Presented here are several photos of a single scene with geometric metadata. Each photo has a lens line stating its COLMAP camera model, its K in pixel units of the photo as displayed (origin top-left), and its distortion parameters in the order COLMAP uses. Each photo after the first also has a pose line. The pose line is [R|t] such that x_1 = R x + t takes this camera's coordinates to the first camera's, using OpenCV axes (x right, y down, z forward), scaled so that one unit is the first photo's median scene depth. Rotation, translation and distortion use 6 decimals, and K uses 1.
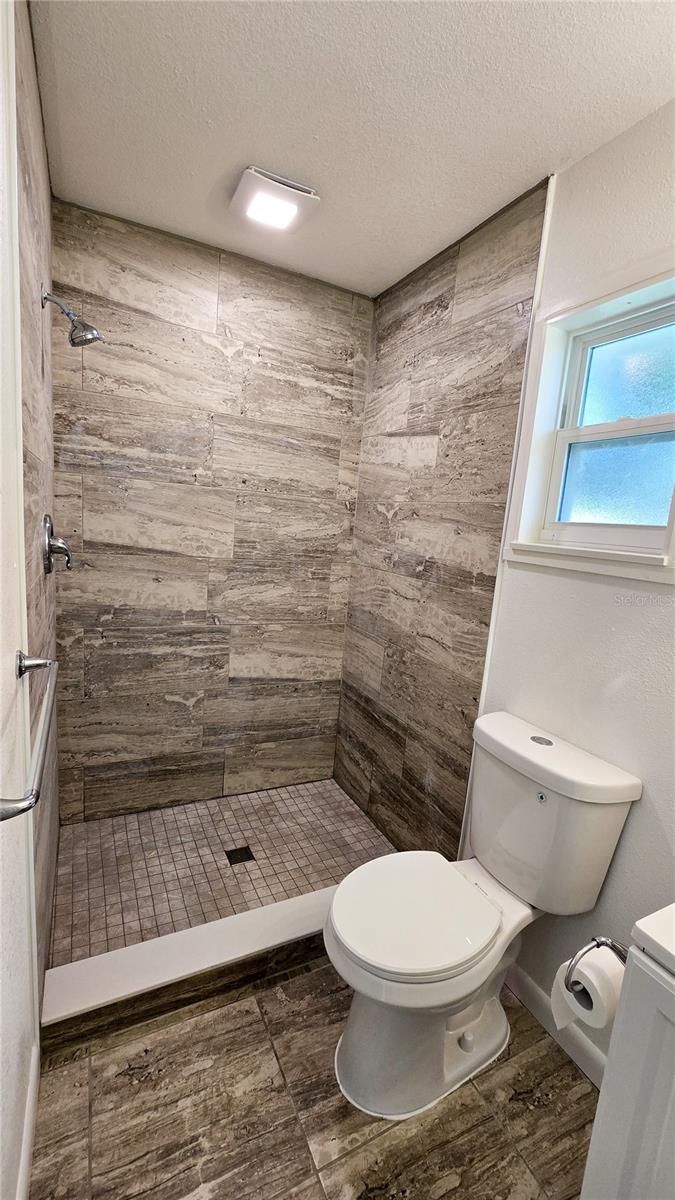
lens RADIAL K [[491.9, 0, 334.6], [0, 491.9, 601.9], [0, 0, 1]] dist [-0.006487, 0.001384]
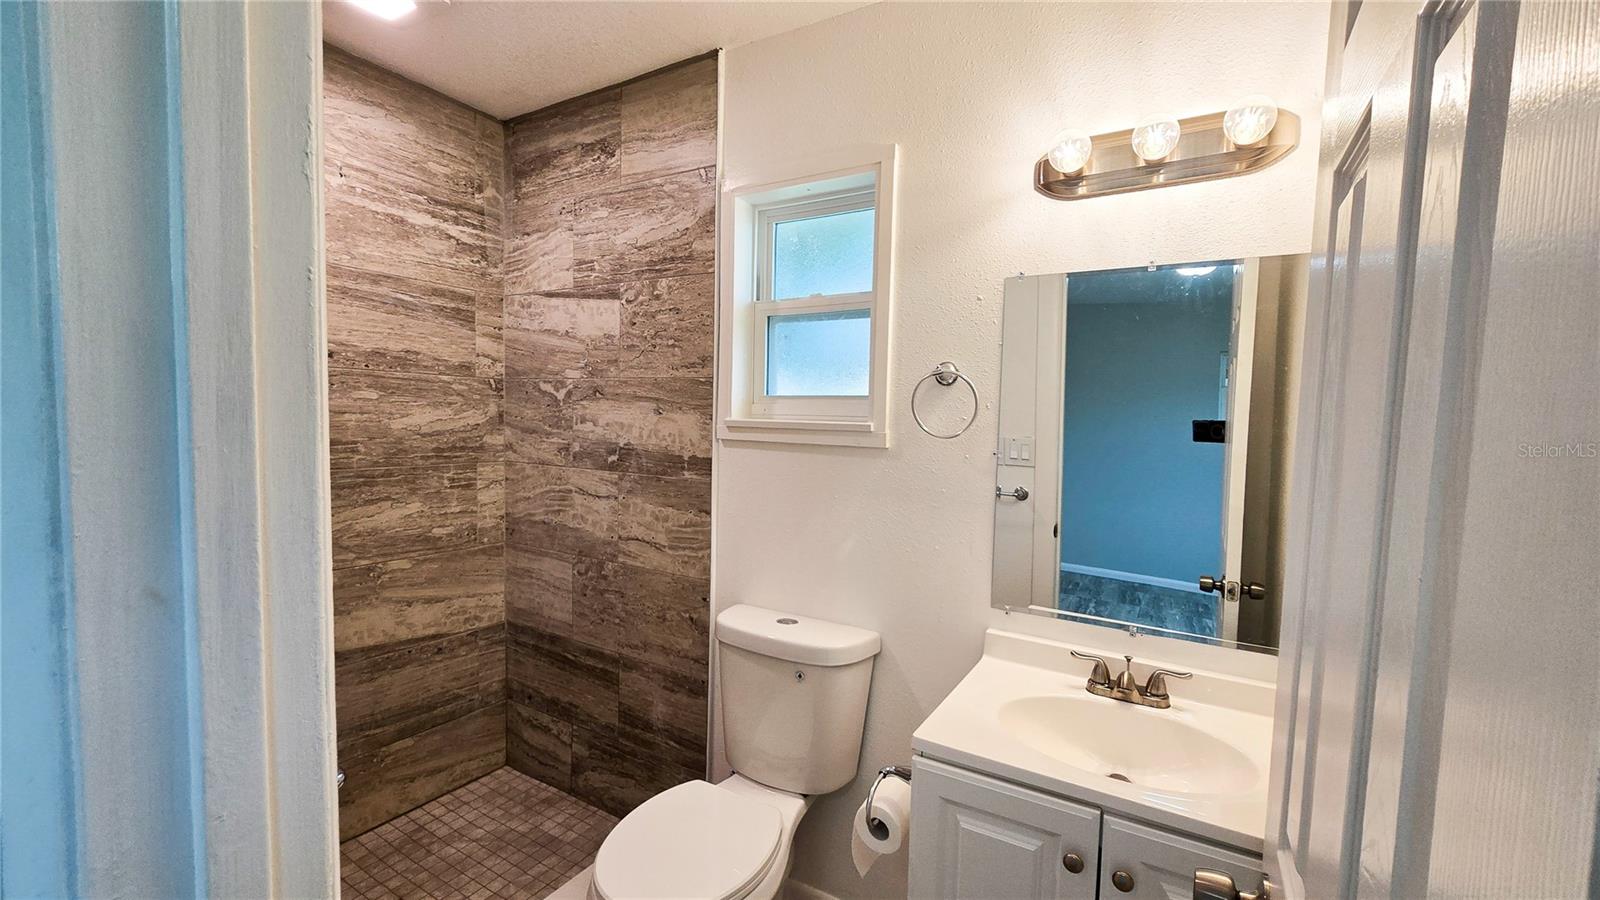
lens RADIAL K [[655.9, 0, 808.5], [0, 655.9, 453.7], [0, 0, 1]] dist [-0.006487, 0.001384]
pose [[0.839034, -0.088629, 0.536812, -0.133653], [0.128625, 0.990987, -0.037426, 0.007188], [-0.528657, 0.100449, 0.842871, -0.089062]]
